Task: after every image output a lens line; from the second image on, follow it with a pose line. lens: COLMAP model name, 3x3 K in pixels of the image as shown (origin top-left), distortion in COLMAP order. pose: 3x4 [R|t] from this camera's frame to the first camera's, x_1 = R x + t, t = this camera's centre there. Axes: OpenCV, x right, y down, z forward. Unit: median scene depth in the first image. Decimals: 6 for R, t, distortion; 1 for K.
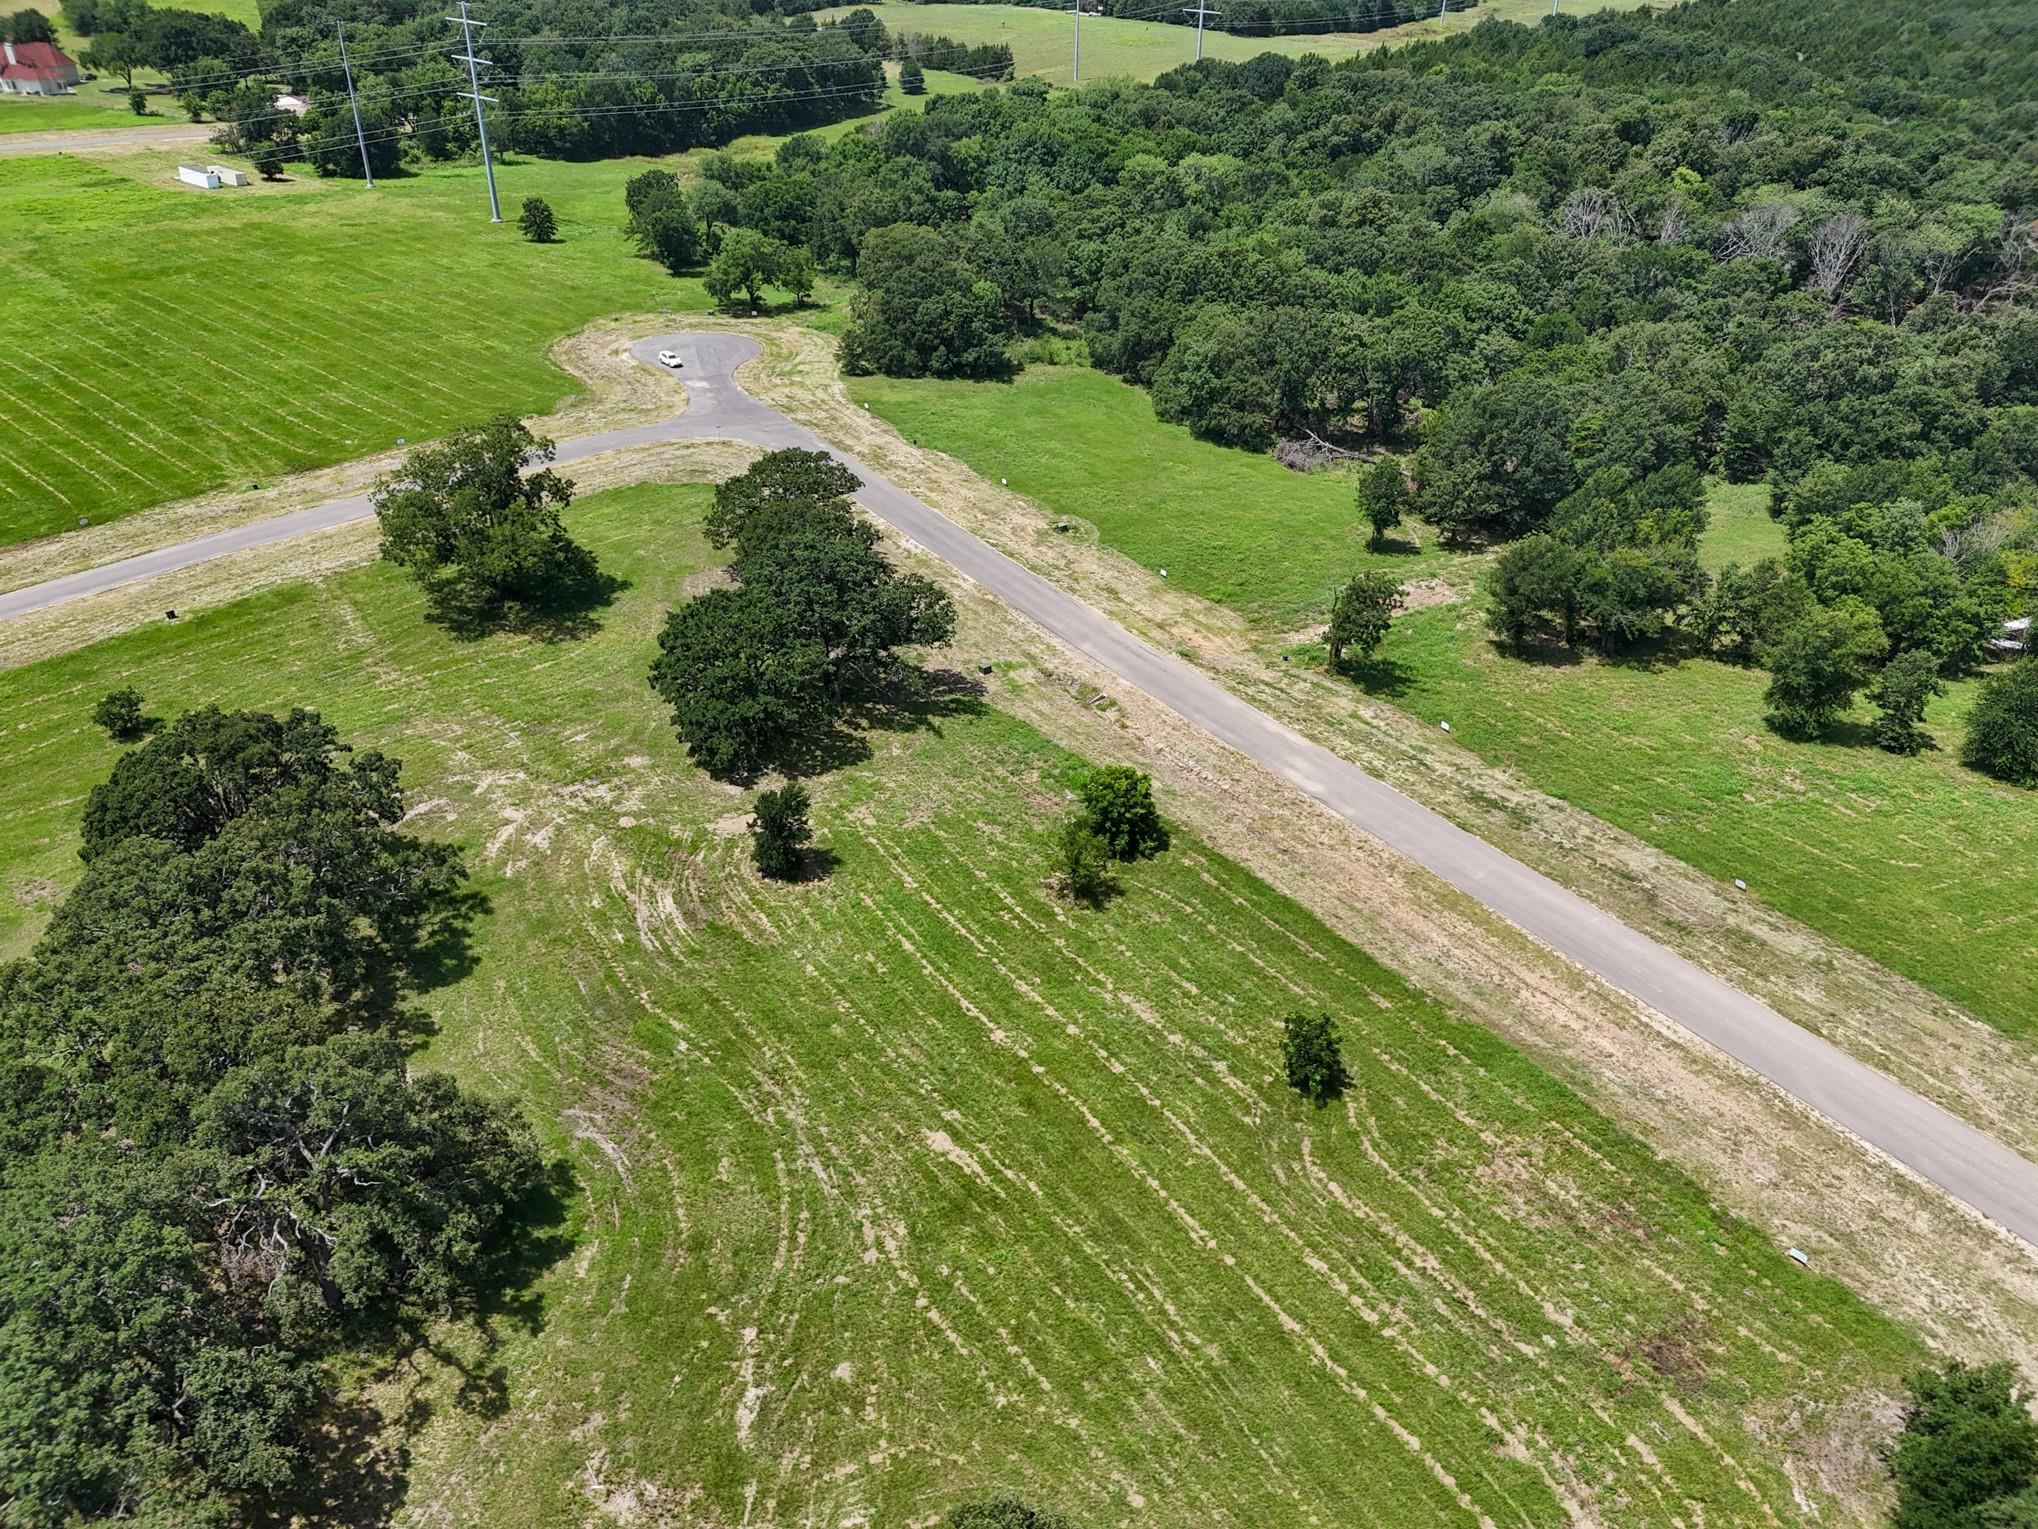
lens RADIAL K [[1498.8, 0, 1025.7], [0, 1498.8, 759.2], [0, 0, 1]] dist [0.059758, -0.059199]
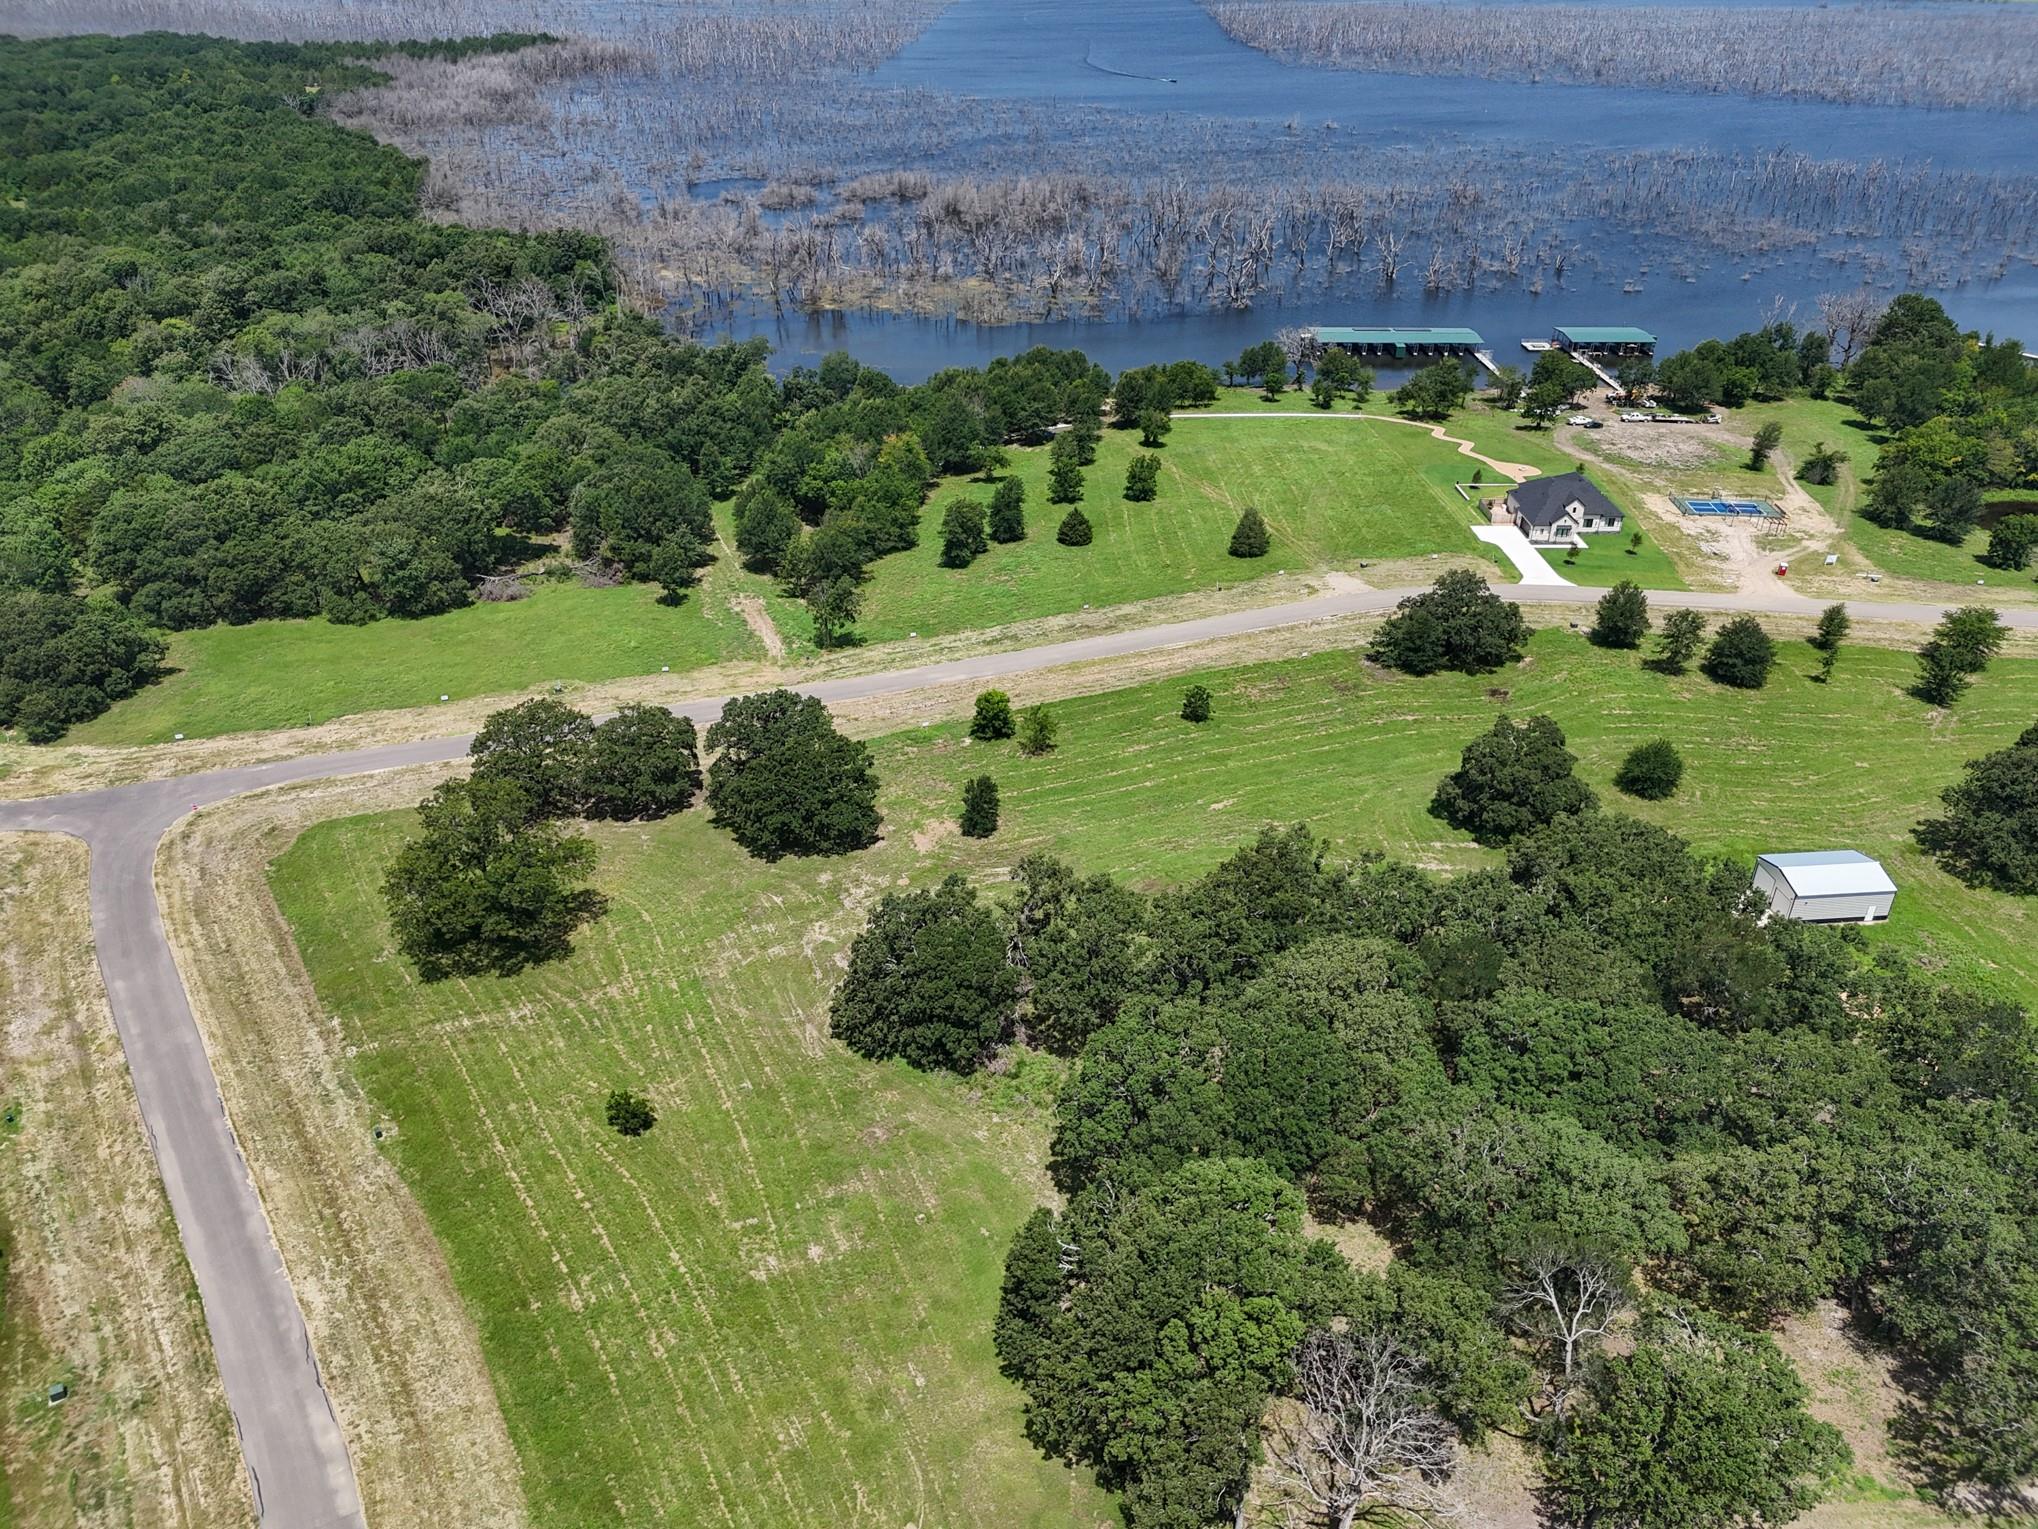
lens RADIAL K [[1498.8, 0, 1025.7], [0, 1498.8, 759.2], [0, 0, 1]] dist [0.059758, -0.059199]
pose [[0.227449, -0.493485, 0.839488, -1.427303], [0.495910, 0.800620, 0.336276, -0.495850], [-0.838058, 0.339825, 0.426824, 0.224393]]
